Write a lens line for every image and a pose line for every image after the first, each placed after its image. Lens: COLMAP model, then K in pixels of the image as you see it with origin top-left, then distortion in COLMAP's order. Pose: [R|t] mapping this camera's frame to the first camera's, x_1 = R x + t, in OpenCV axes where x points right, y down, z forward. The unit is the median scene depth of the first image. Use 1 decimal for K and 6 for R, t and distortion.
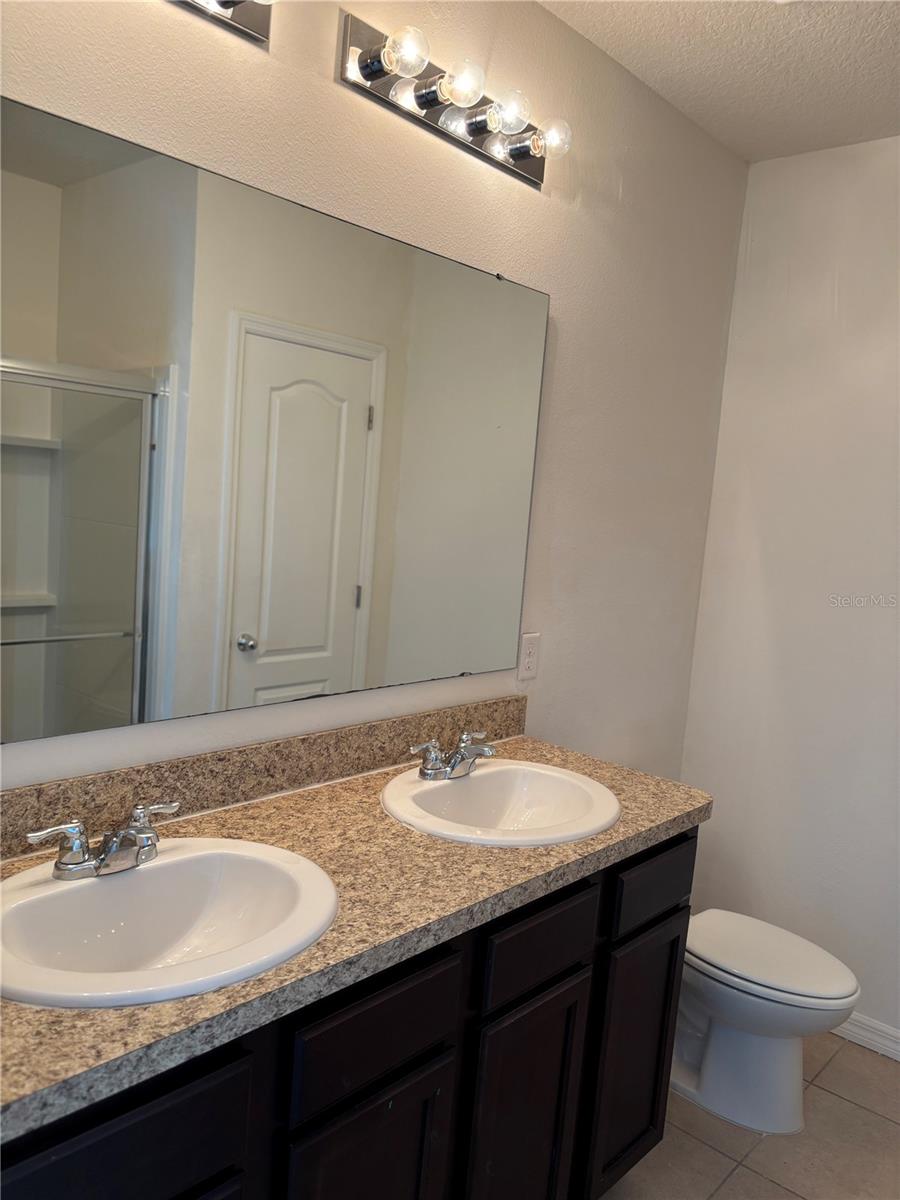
lens RADIAL K [[912.1, 0, 450.2], [0, 912.1, 601.2], [0, 0, 1]] dist [0.042696, -0.055694]
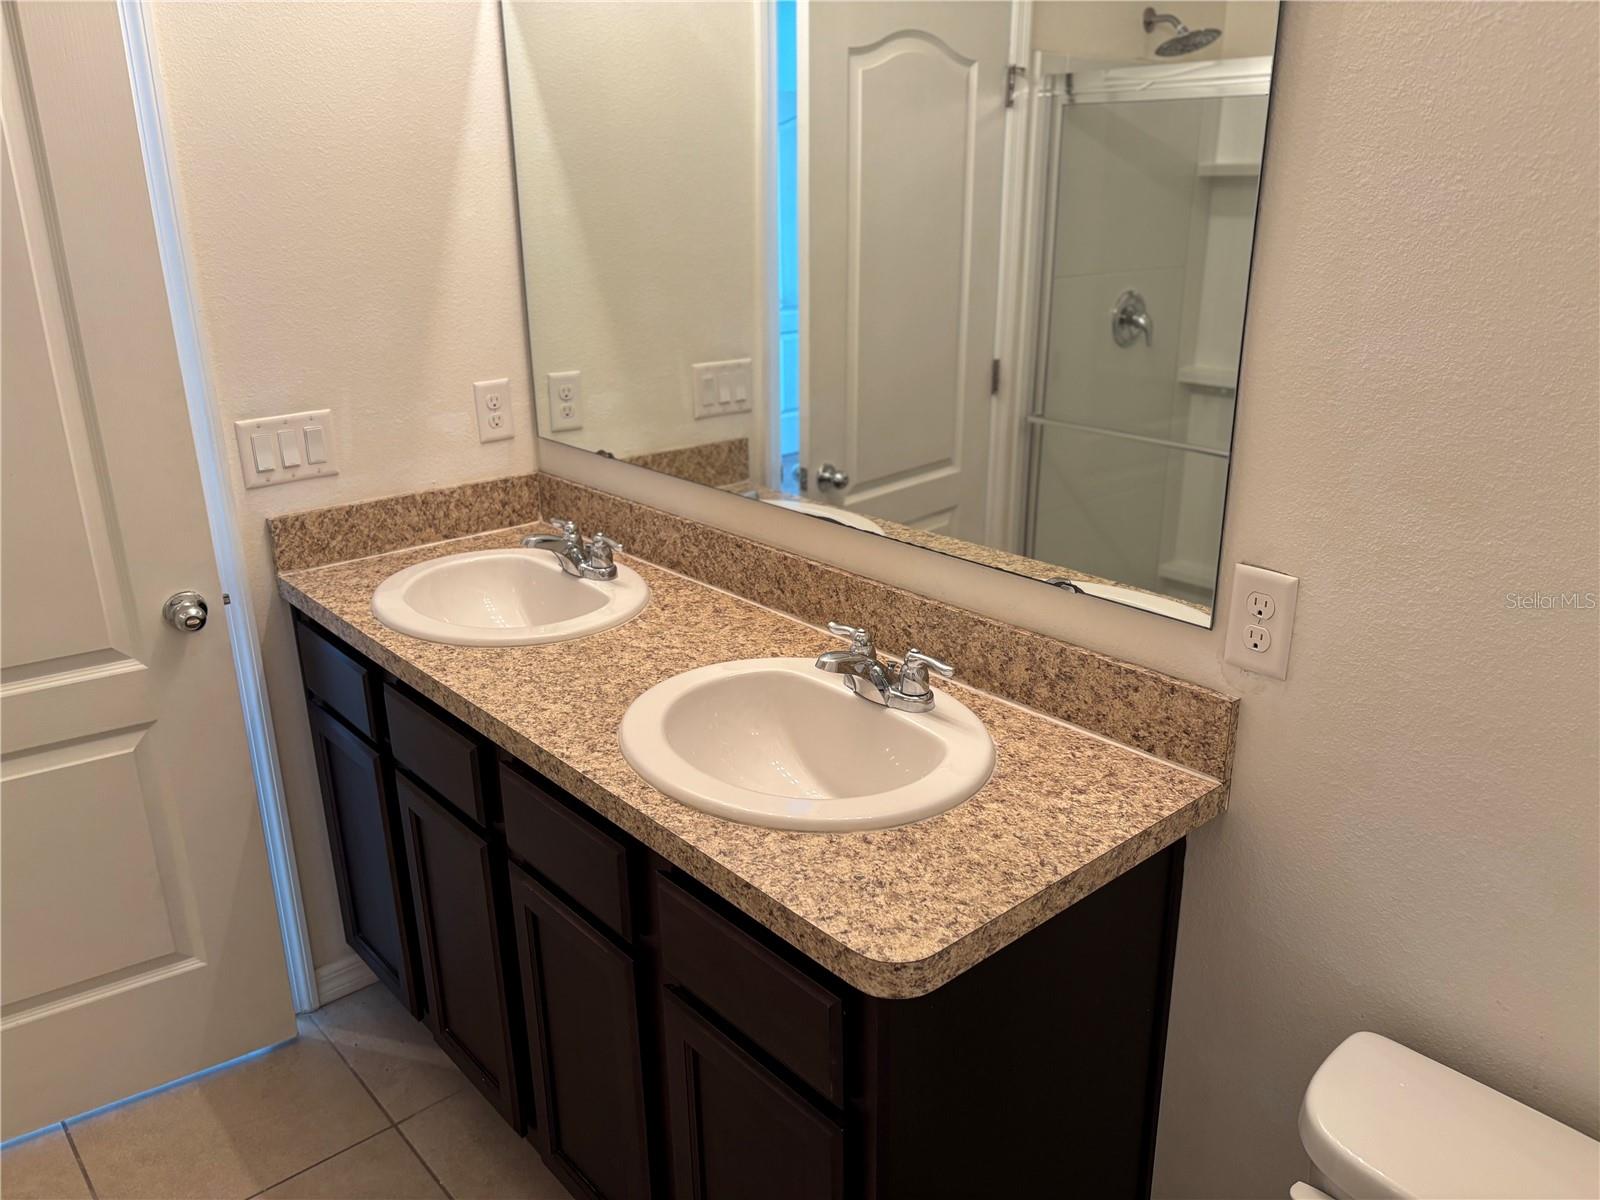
lens RADIAL K [[1216.2, 0, 812.0], [0, 1216.2, 594.9], [0, 0, 1]] dist [0.042696, -0.055694]
pose [[-0.109326, 0.255806, -0.960526, 0.952132], [-0.113491, 0.956787, 0.267728, -0.122760], [0.987506, 0.138281, -0.075570, 1.167037]]
